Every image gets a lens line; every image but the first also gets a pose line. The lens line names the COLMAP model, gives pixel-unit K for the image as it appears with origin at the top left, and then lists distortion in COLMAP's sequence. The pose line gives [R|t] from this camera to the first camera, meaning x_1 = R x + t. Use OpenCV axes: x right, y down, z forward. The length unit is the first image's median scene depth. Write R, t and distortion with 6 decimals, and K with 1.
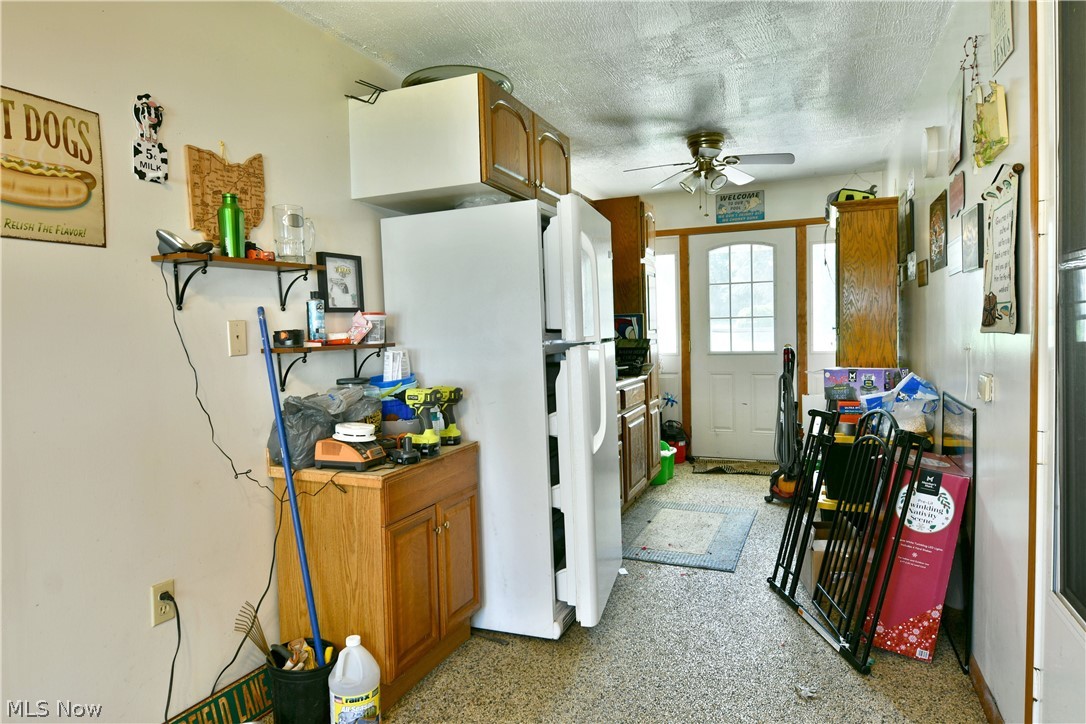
lens RADIAL K [[663.0, 0, 543.8], [0, 663.0, 359.3], [0, 0, 1]] dist [-0.008160, -0.008960]
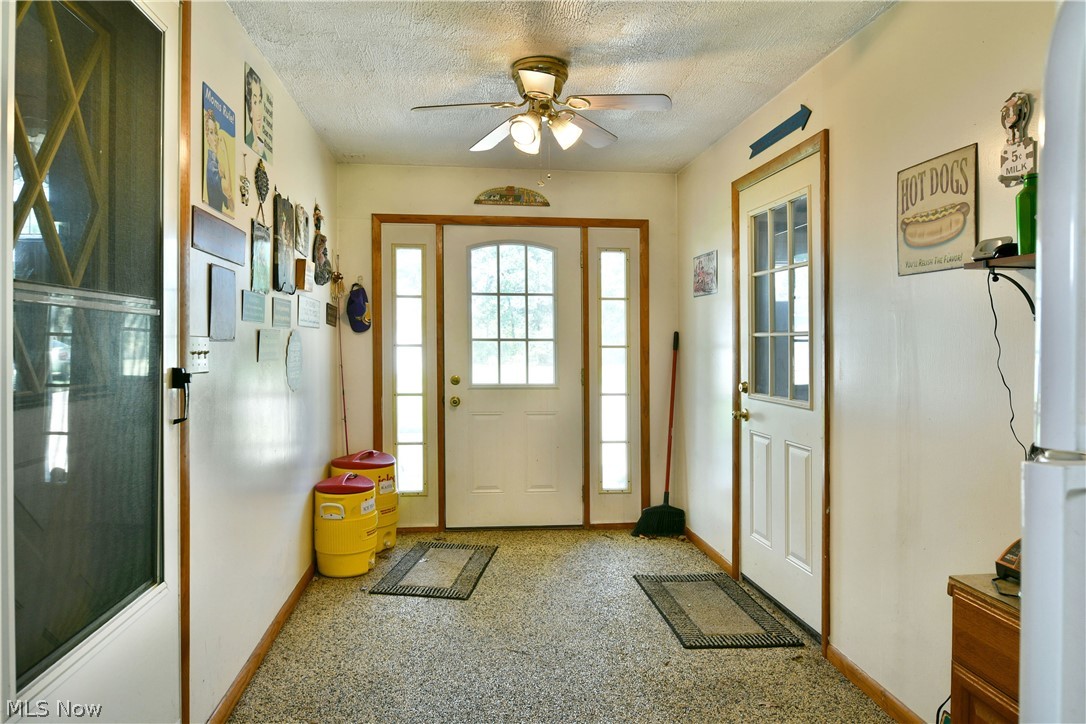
lens RADIAL K [[663.0, 0, 542.0], [0, 663.0, 356.2], [0, 0, 1]] dist [-0.008160, -0.008960]
pose [[-0.828210, 0.026859, -0.559774, 0.558289], [-0.008527, 0.998131, 0.060508, -0.084117], [0.560353, 0.054887, -0.826433, 1.573066]]
